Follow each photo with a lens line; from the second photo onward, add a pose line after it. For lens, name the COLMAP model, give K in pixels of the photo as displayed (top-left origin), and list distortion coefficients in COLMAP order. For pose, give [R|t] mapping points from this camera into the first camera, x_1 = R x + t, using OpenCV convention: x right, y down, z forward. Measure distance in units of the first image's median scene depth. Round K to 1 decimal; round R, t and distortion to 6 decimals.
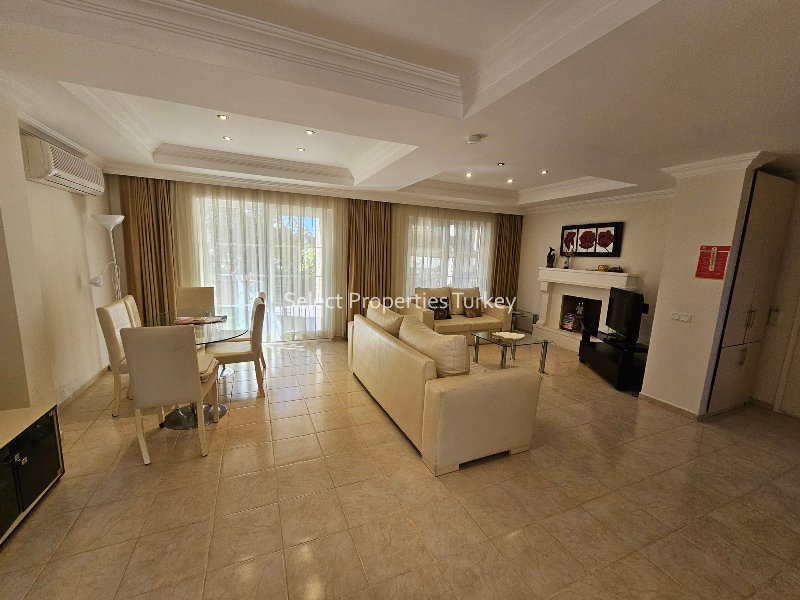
lens RADIAL K [[326.7, 0, 391.8], [0, 326.7, 306.7], [0, 0, 1]] dist [-0.001401, 0.000028]
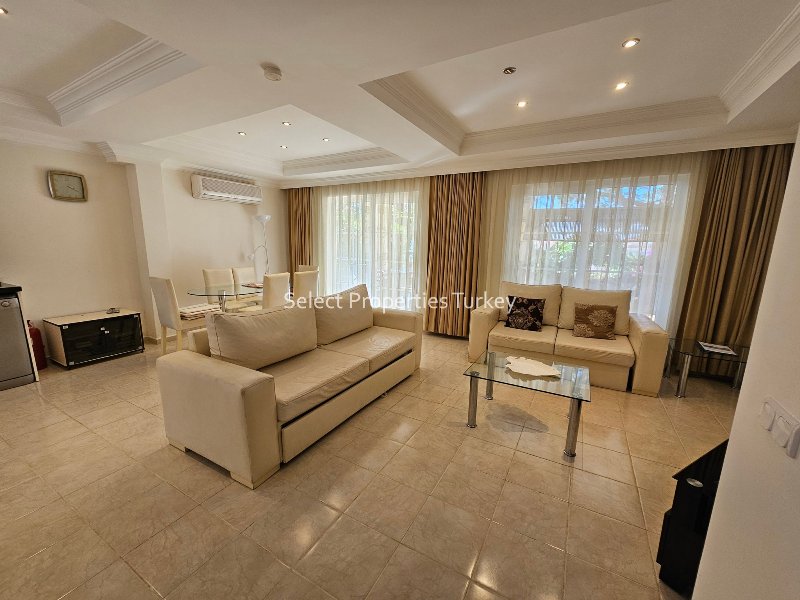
lens RADIAL K [[326.7, 0, 398.5], [0, 326.7, 303.1], [0, 0, 1]] dist [-0.001401, 0.000028]
pose [[0.612396, 0.118394, -0.781636, 0.578984], [-0.125413, 0.990751, 0.051809, -0.020081], [0.780540, 0.066300, 0.621580, 0.404624]]
